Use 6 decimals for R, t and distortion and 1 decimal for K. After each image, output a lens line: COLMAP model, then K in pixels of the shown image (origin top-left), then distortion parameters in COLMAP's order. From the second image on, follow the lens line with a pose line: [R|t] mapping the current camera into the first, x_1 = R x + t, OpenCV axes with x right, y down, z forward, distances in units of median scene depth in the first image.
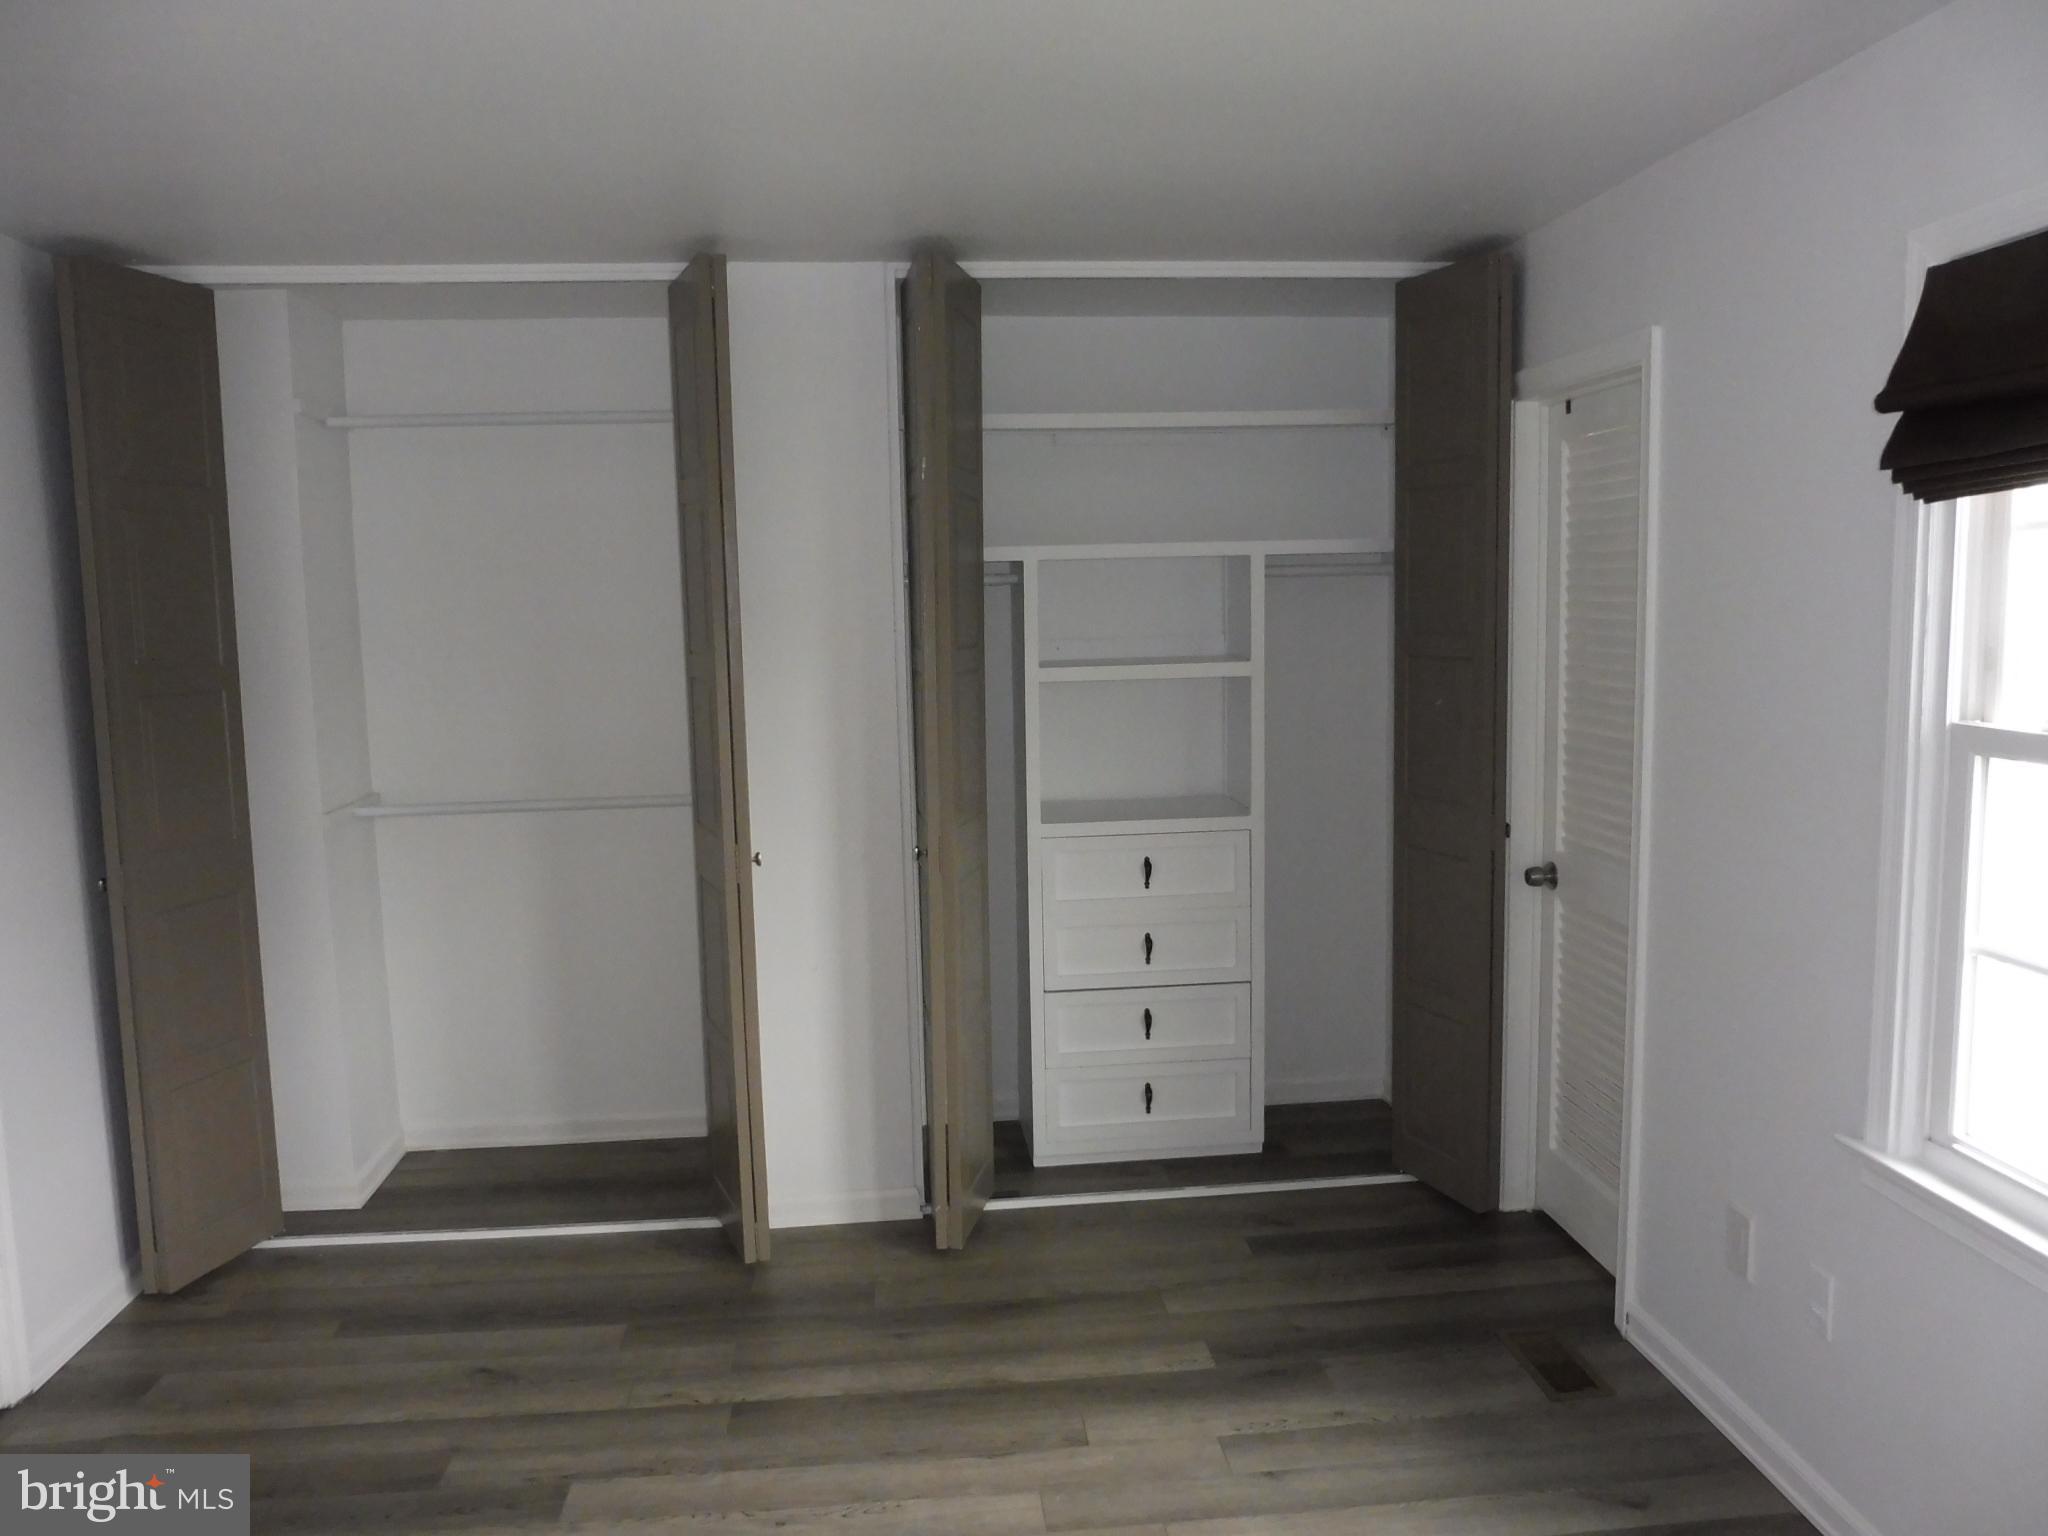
lens RADIAL K [[1503.0, 0, 1024.0], [0, 1503.0, 768.0], [0, 0, 1]] dist [-0.039057, -0.002746]
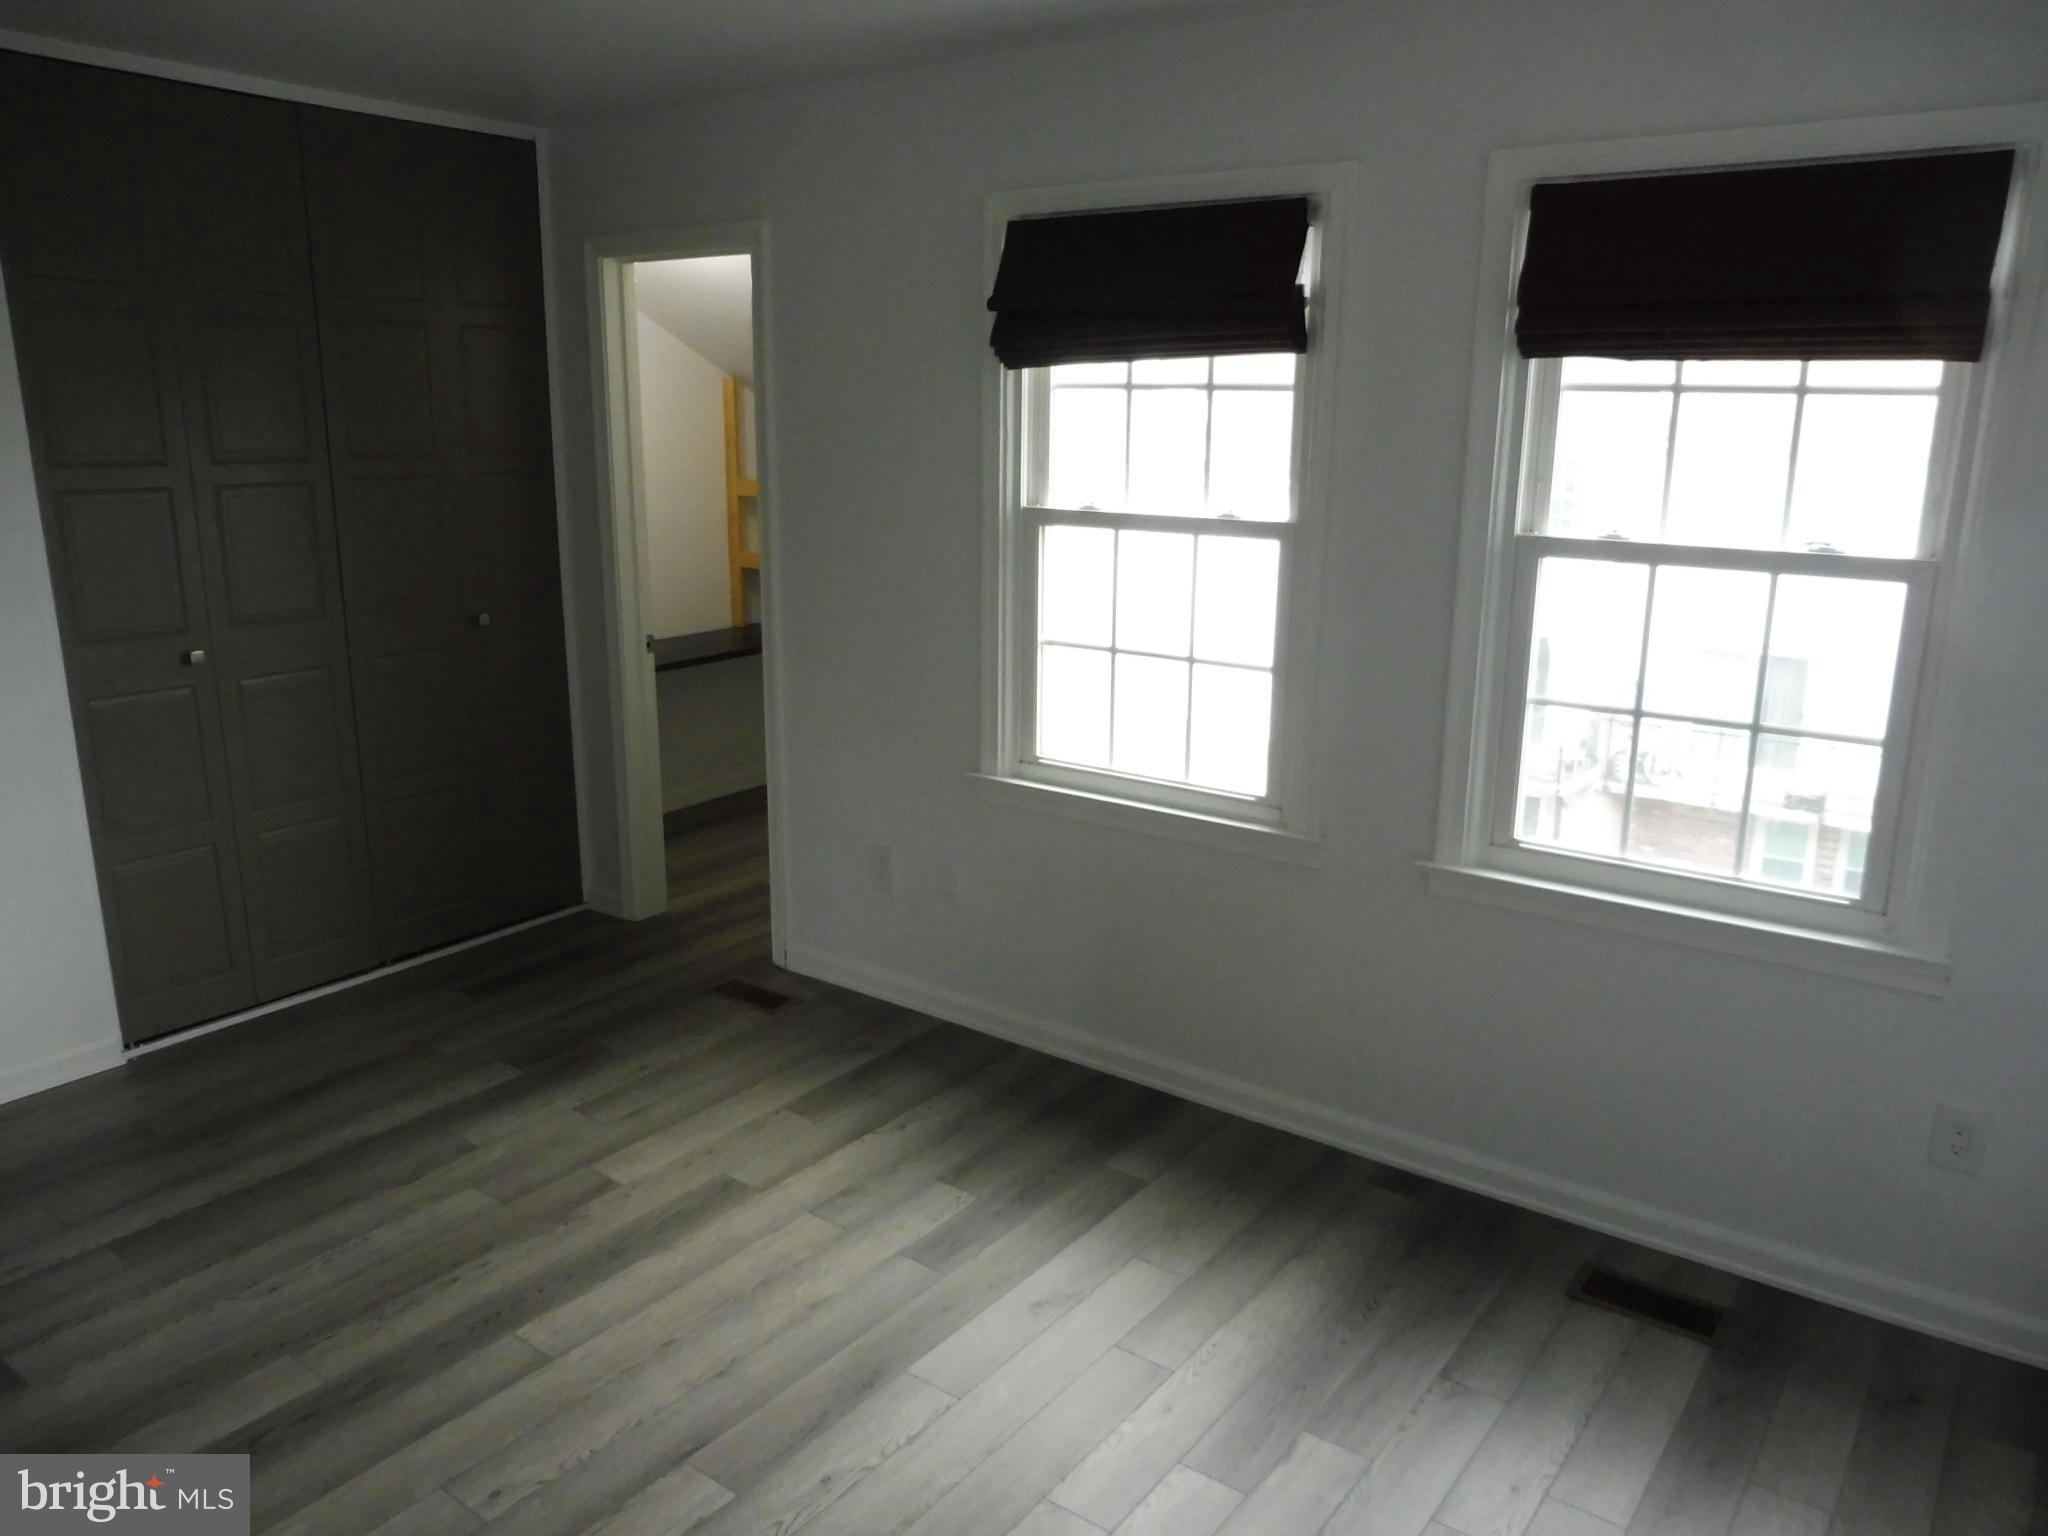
lens RADIAL K [[1488.3, 0, 1024.0], [0, 1488.3, 768.0], [0, 0, 1]] dist [-0.033324, -0.001813]
pose [[0.663708, -0.150065, 0.732784, -0.508974], [0.063119, 0.987410, 0.145040, 0.013811], [-0.745324, -0.050011, 0.664824, -0.092836]]
